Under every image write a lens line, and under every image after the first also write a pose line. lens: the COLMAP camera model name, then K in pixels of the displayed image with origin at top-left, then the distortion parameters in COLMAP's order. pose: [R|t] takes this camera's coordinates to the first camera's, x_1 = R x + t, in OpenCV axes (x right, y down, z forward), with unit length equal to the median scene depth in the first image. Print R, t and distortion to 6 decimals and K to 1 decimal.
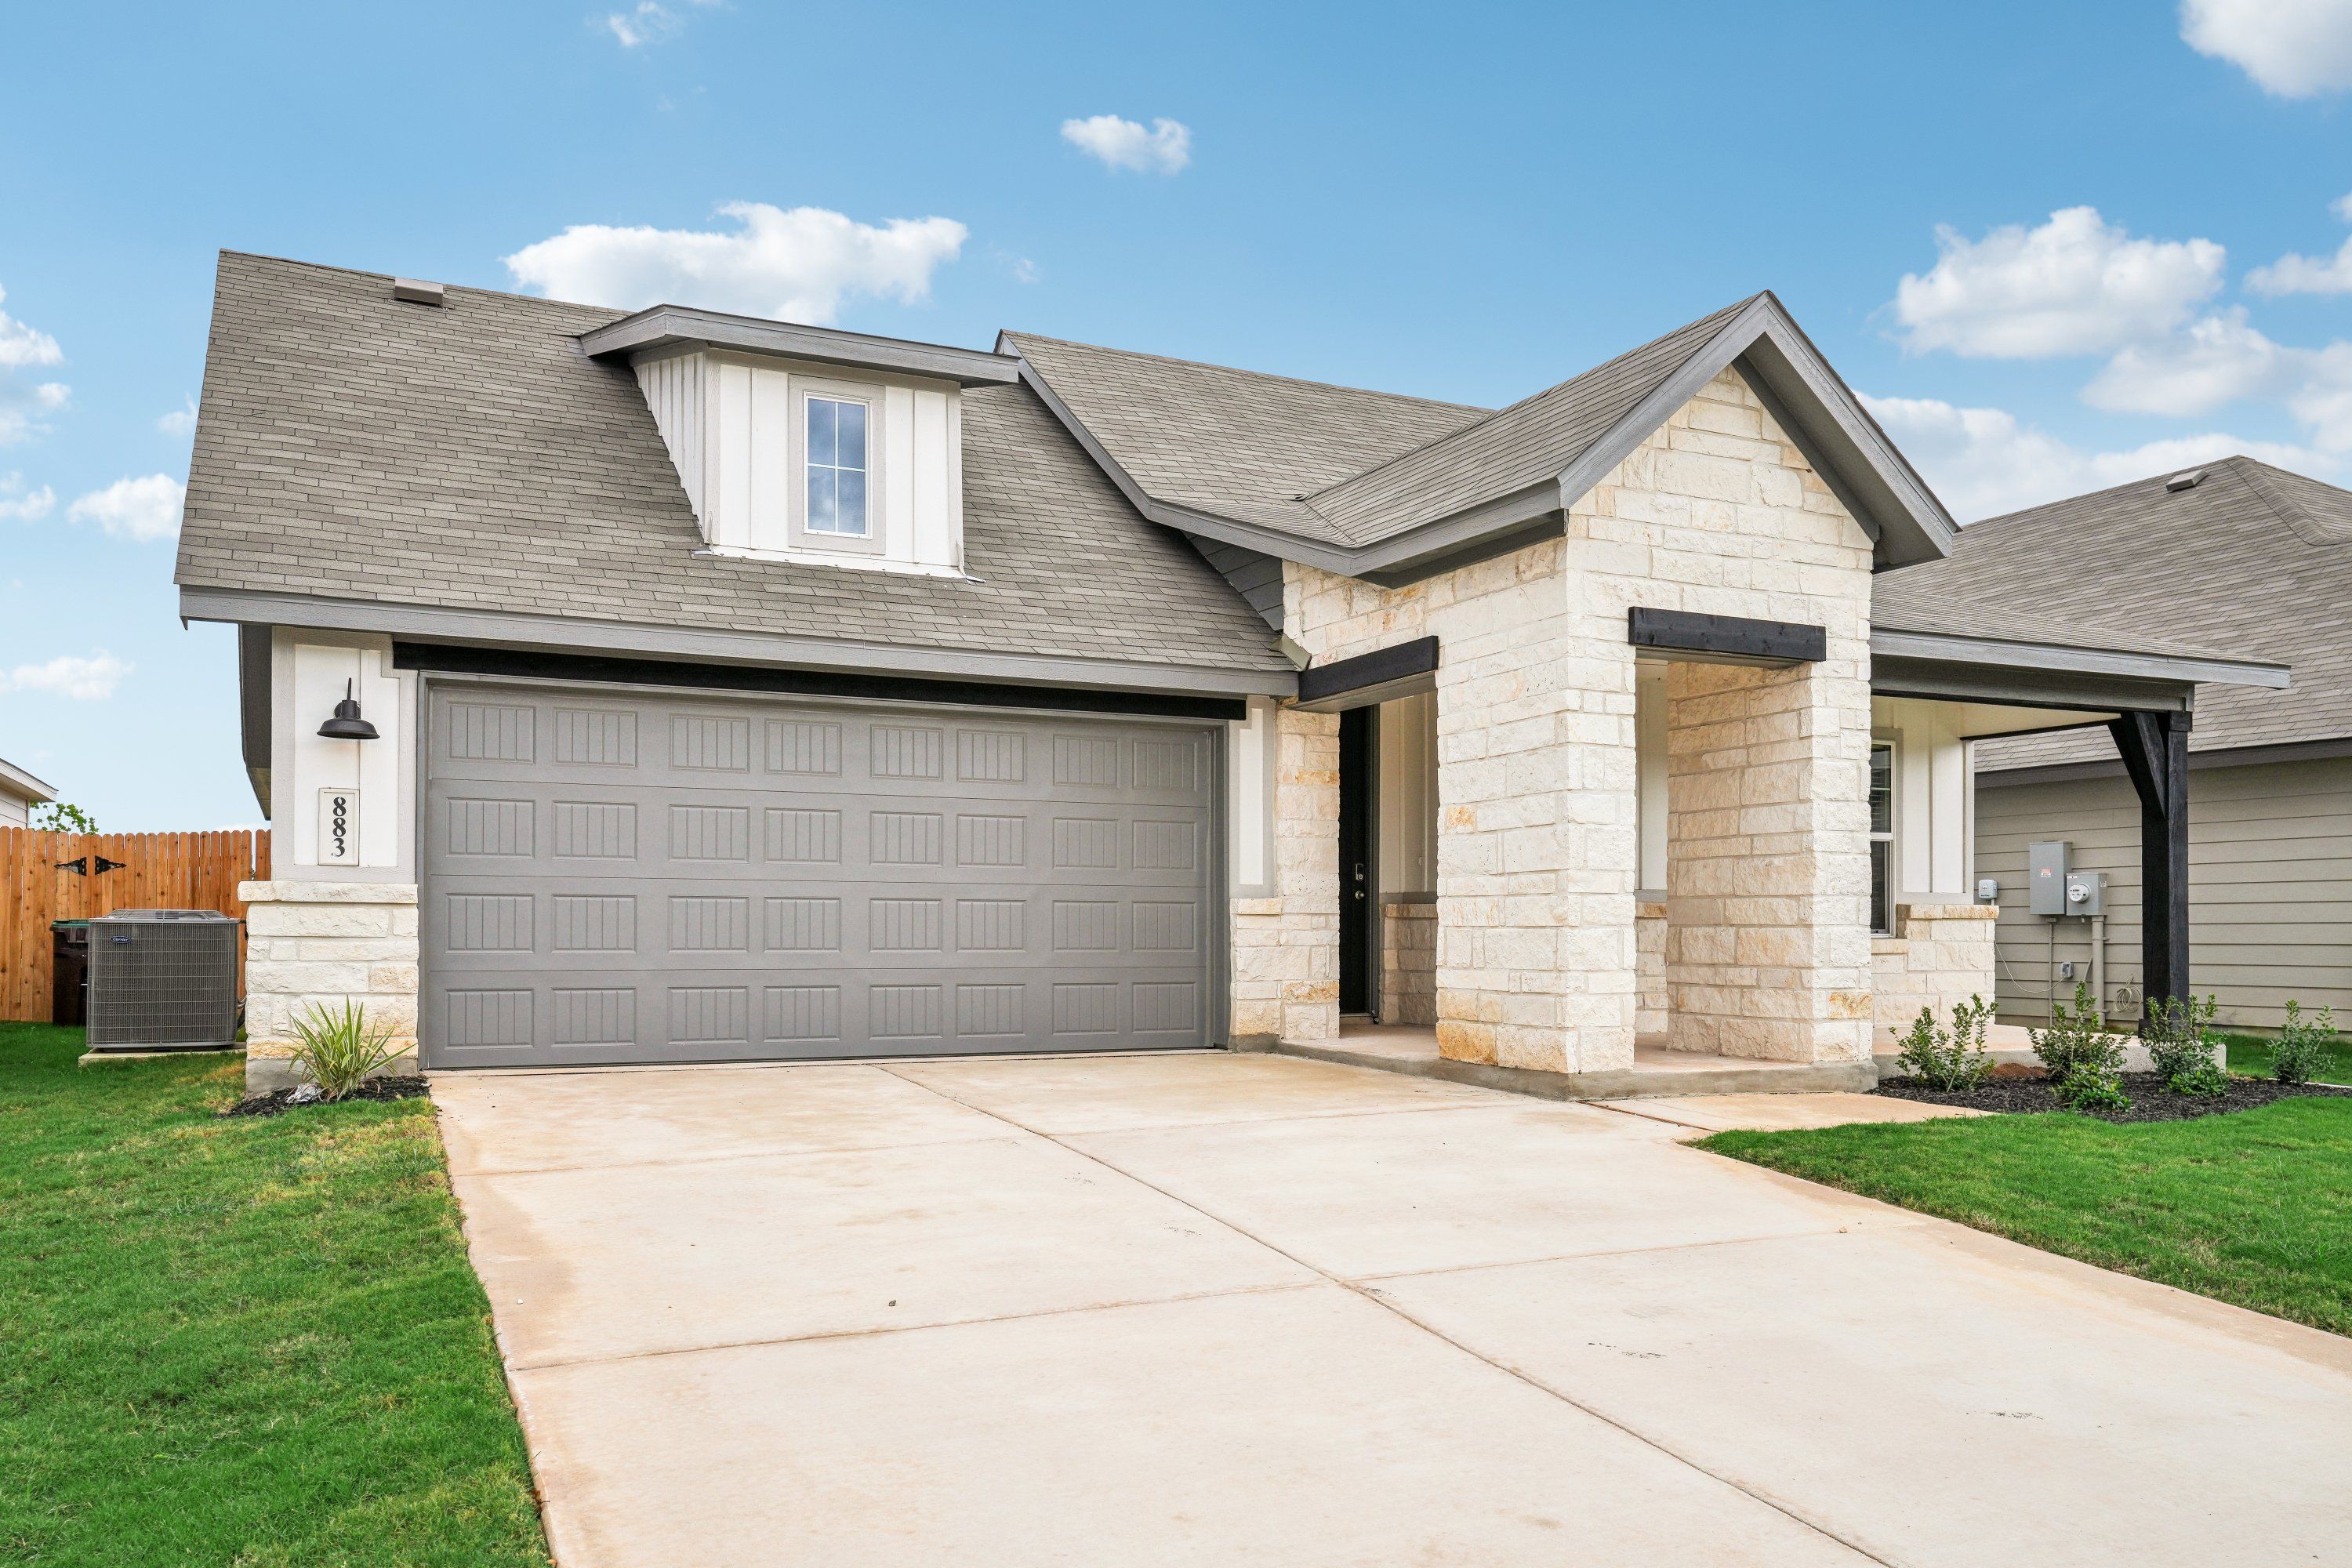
lens RADIAL K [[1800.6, 0, 1178.1], [0, 1800.6, 925.7], [0, 0, 1]] dist [0.003548, 0.002348]
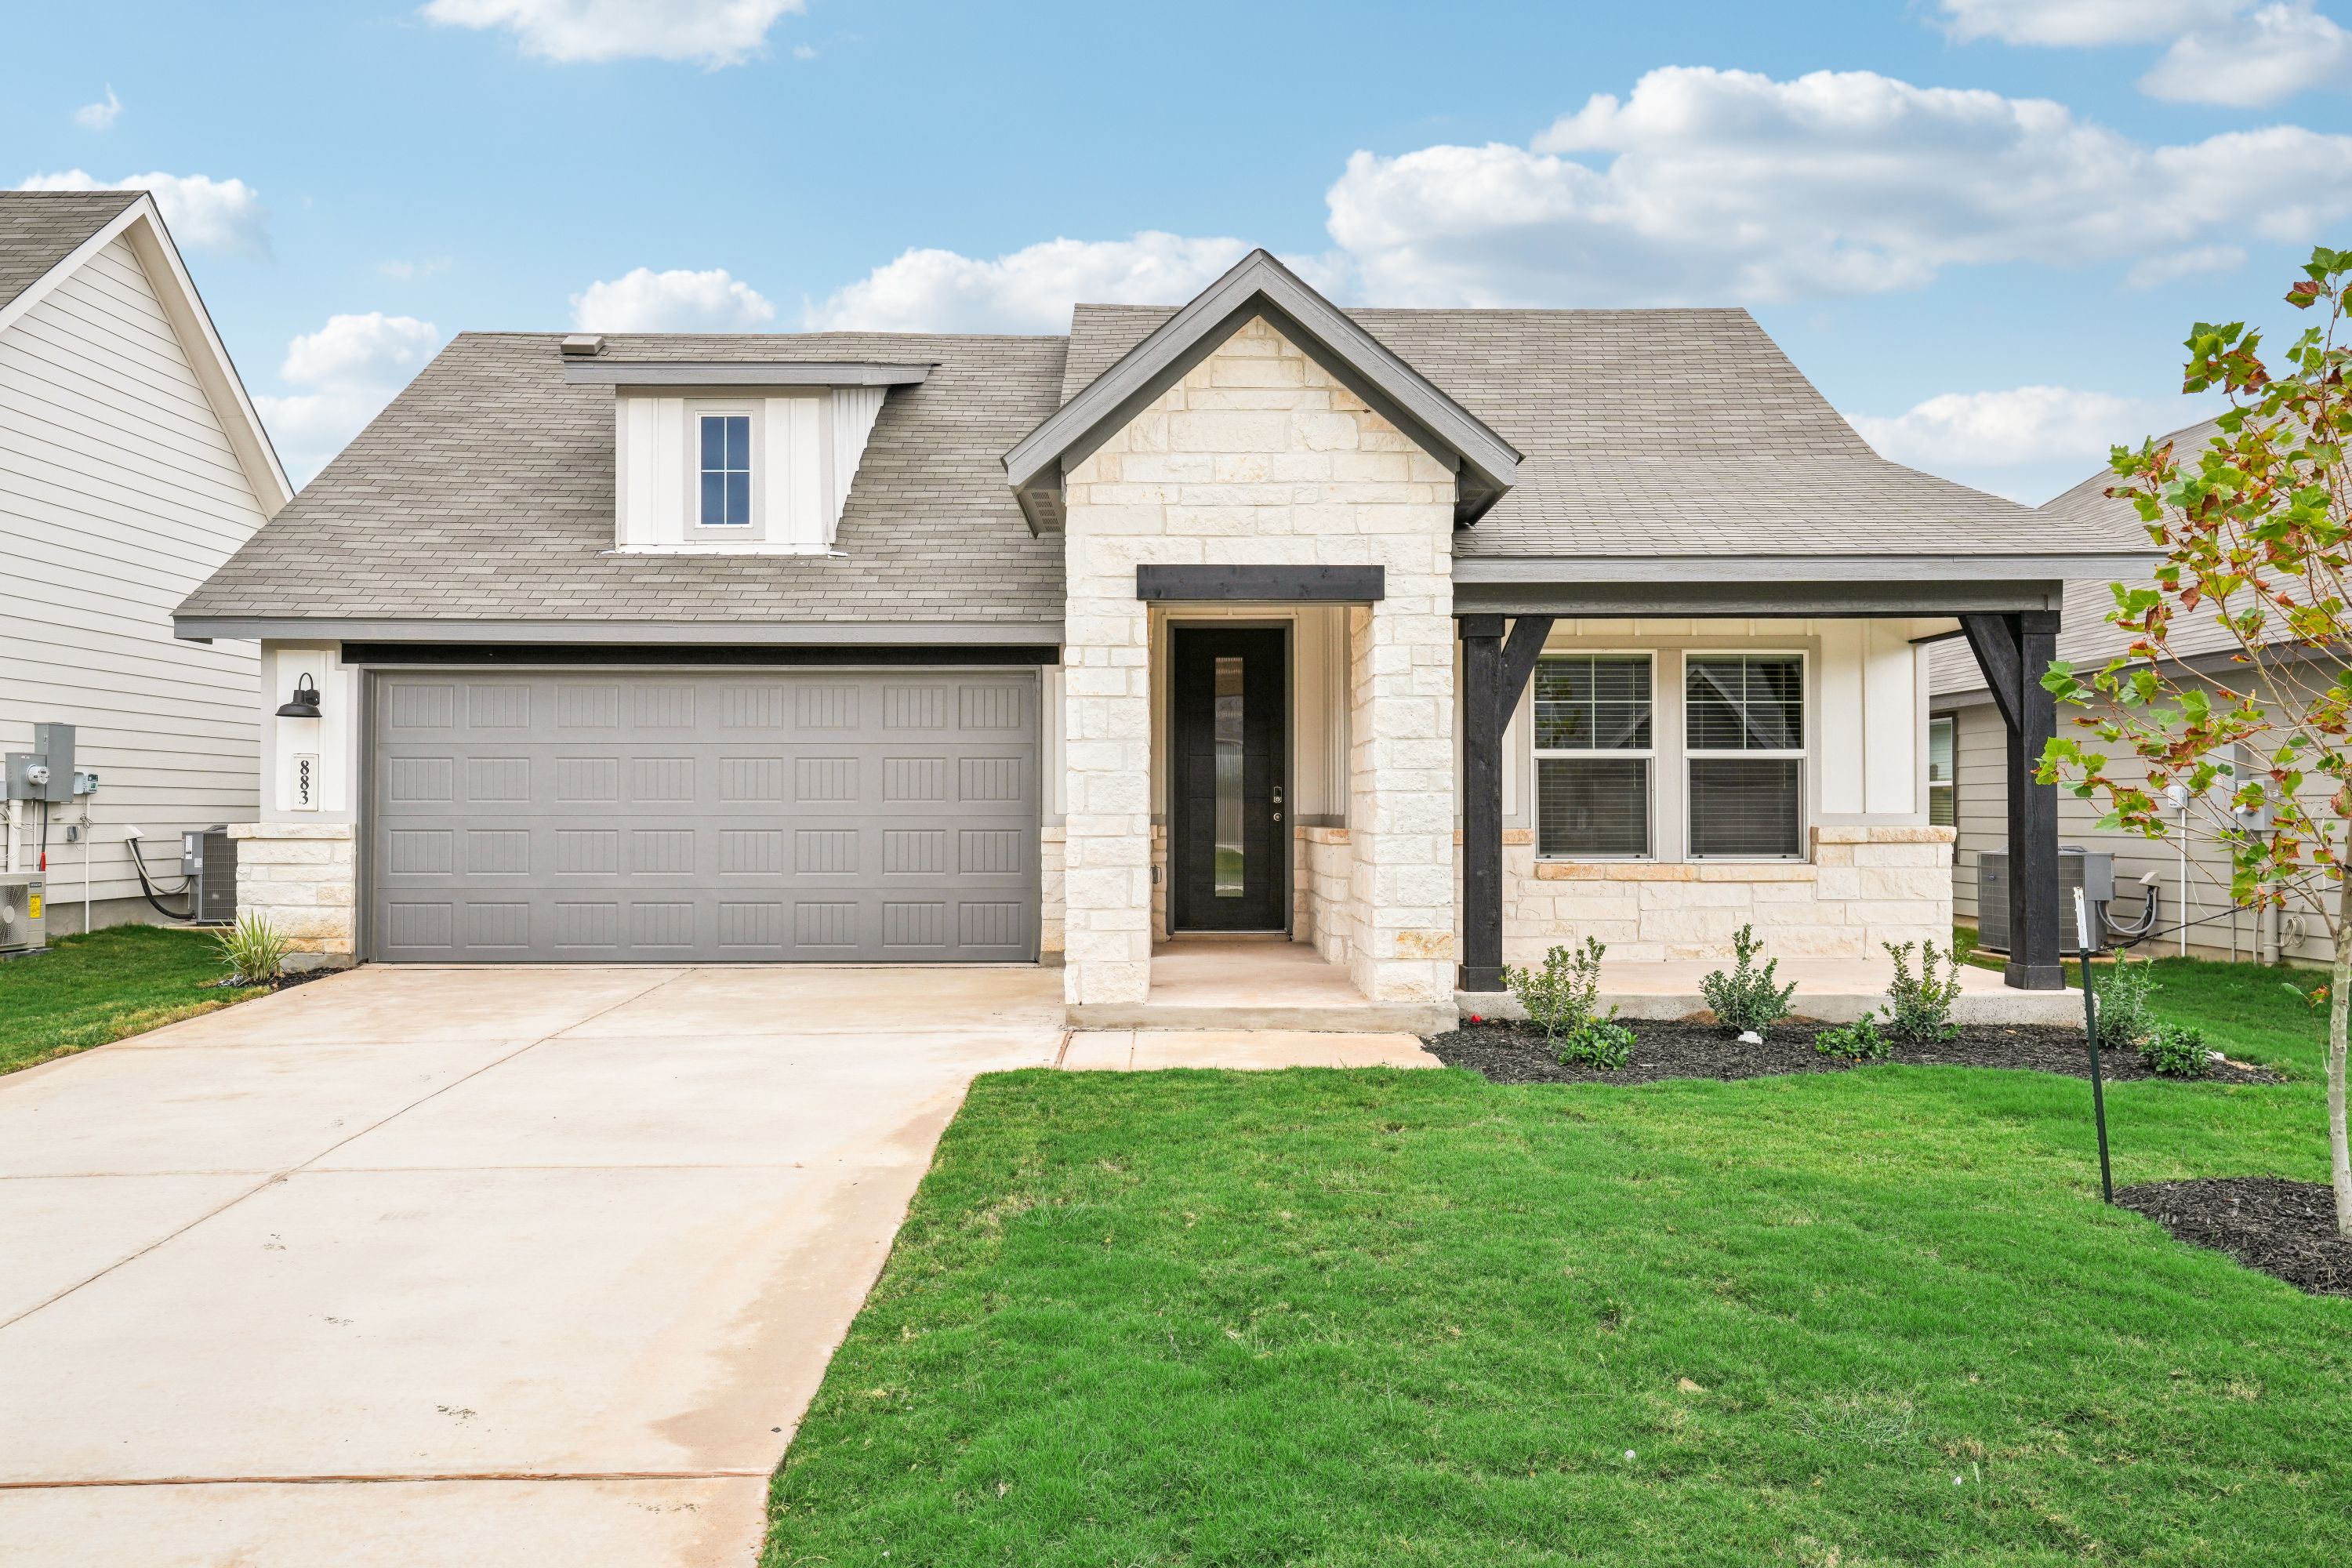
lens RADIAL K [[1754.6, 0, 1176.0], [0, 1754.6, 784.0], [0, 0, 1]] dist [0.002183, 0.001985]
pose [[0.907548, -0.008803, -0.419857, 0.664302], [0.004328, 0.999923, -0.011609, -0.034206], [0.419927, 0.008718, 0.907516, 0.071170]]
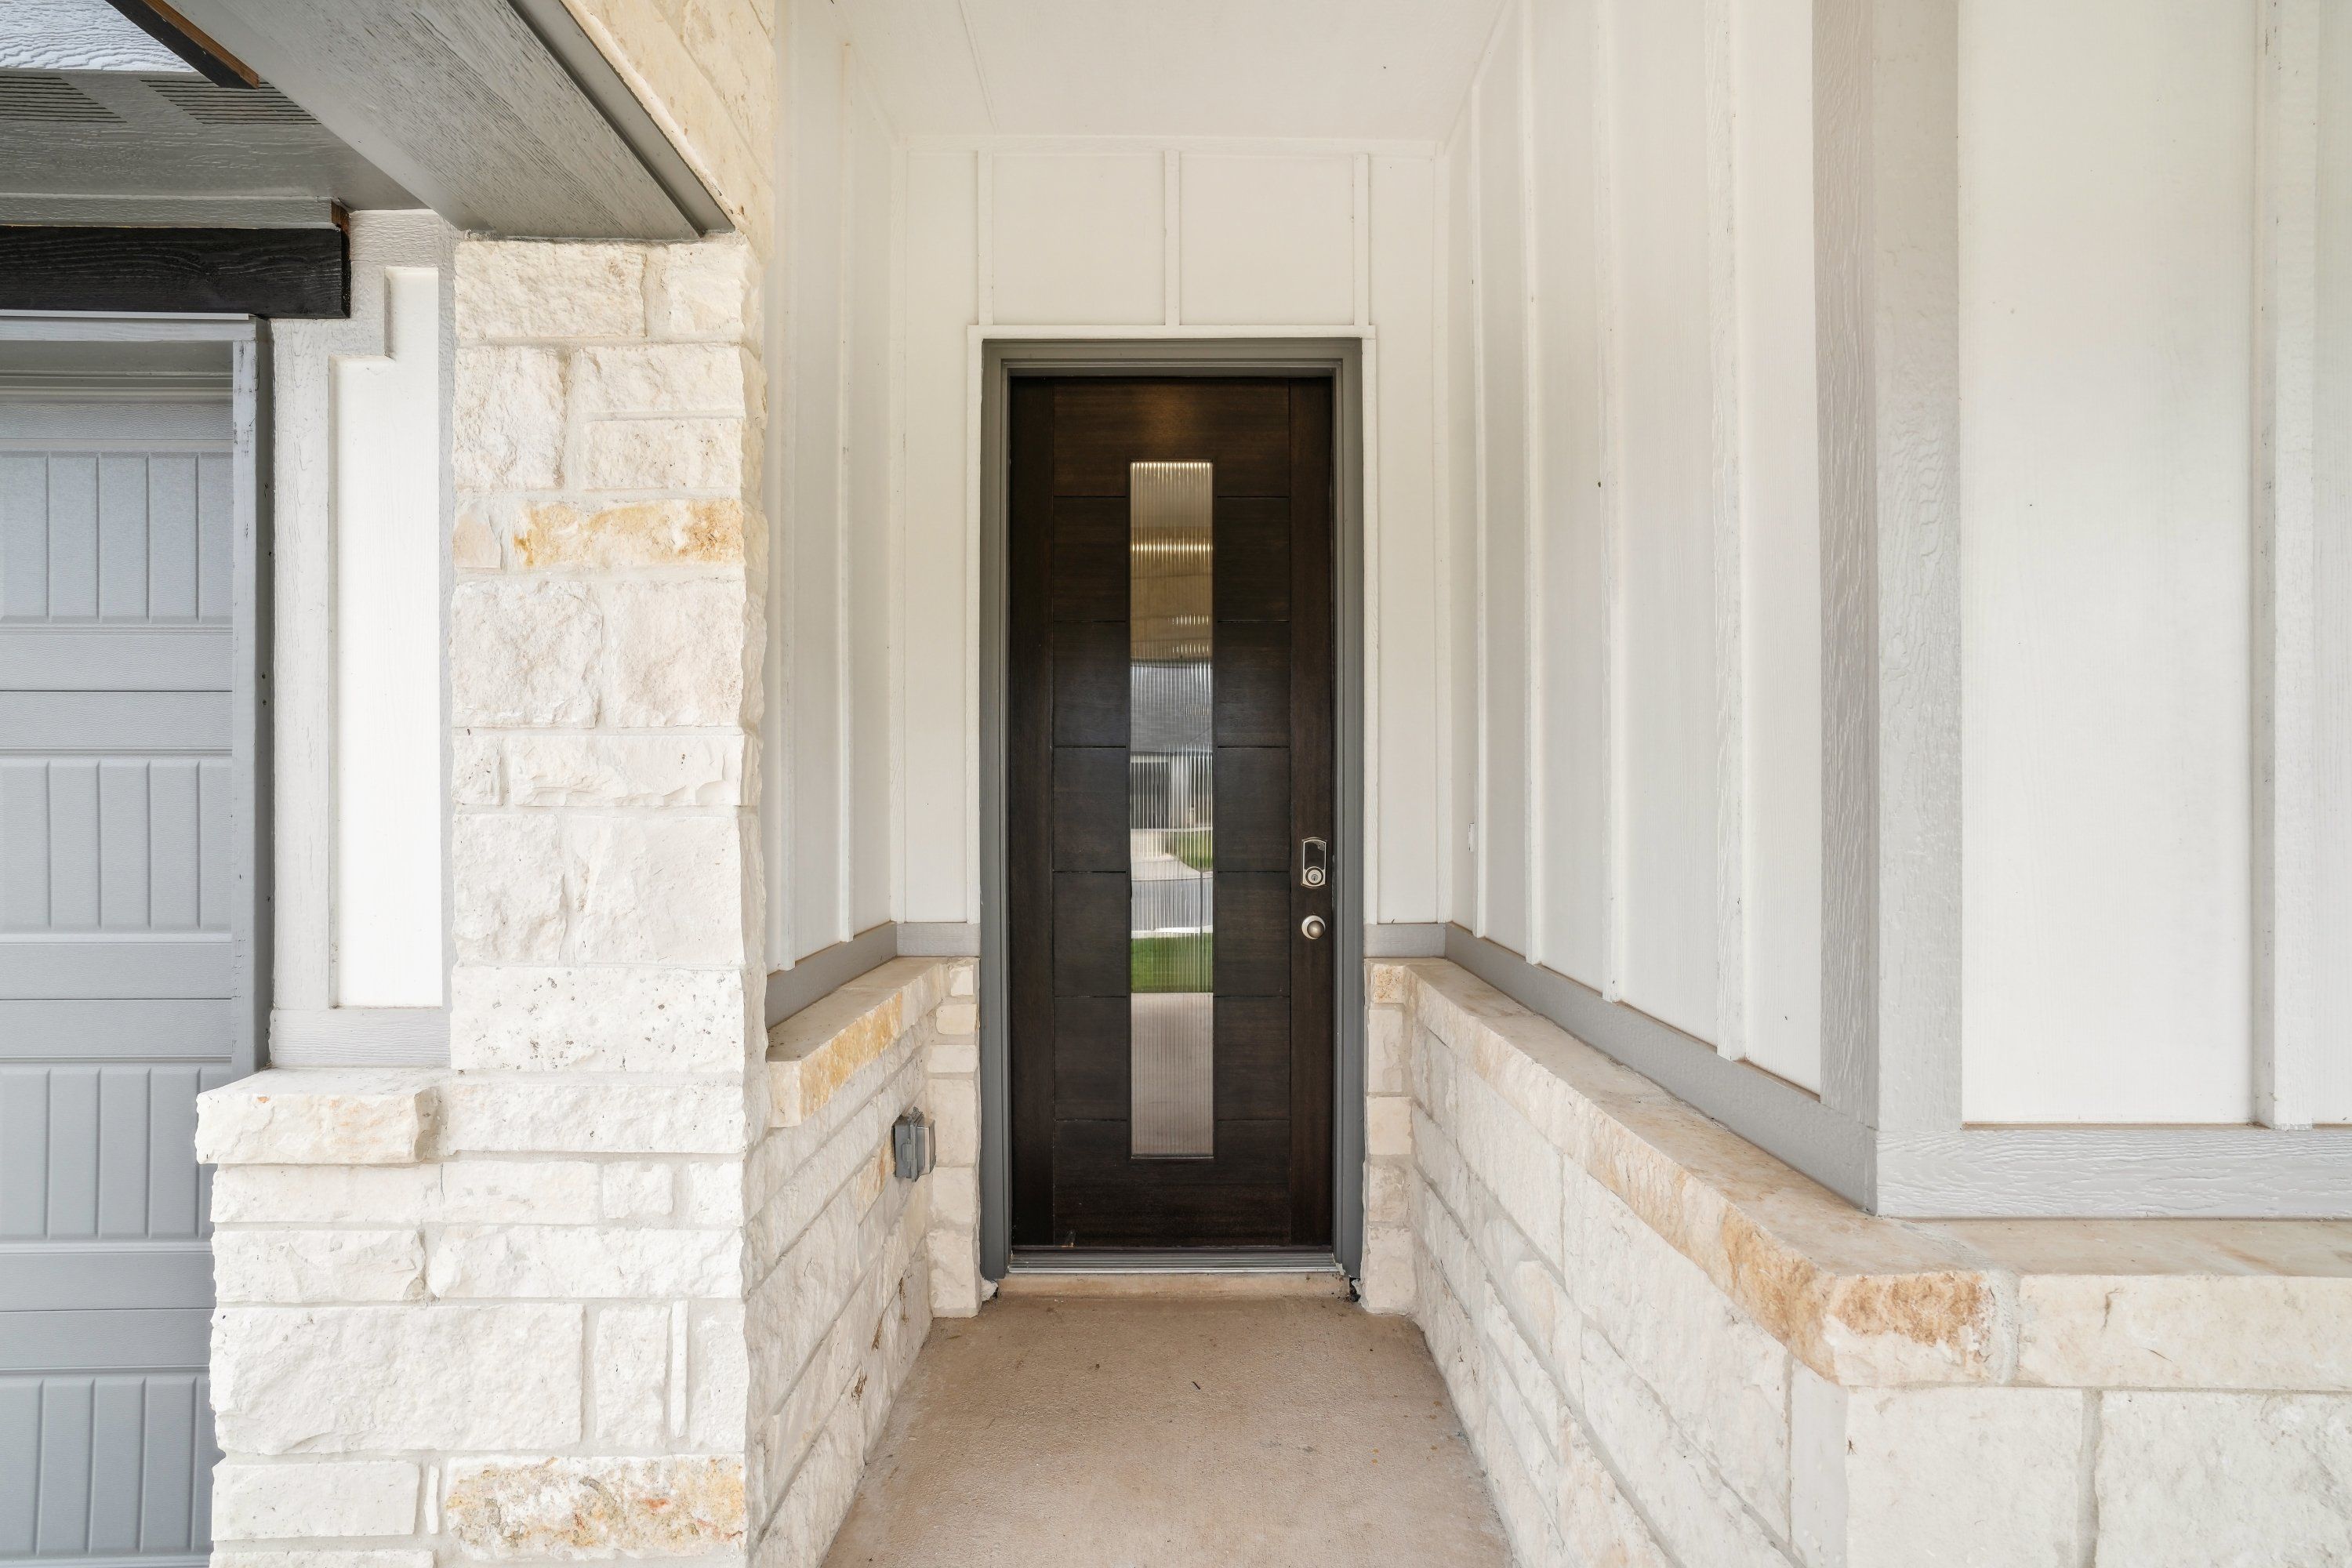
lens RADIAL K [[1121.5, 0, 1176.0], [0, 1121.5, 784.0], [0, 0, 1]] dist [-0.059672, 0.021054]
pose [[0.906115, -0.004958, -0.423002, 0.236867], [0.004485, 0.999988, -0.002114, -0.062391], [0.423007, 0.000018, 0.906126, 1.104380]]
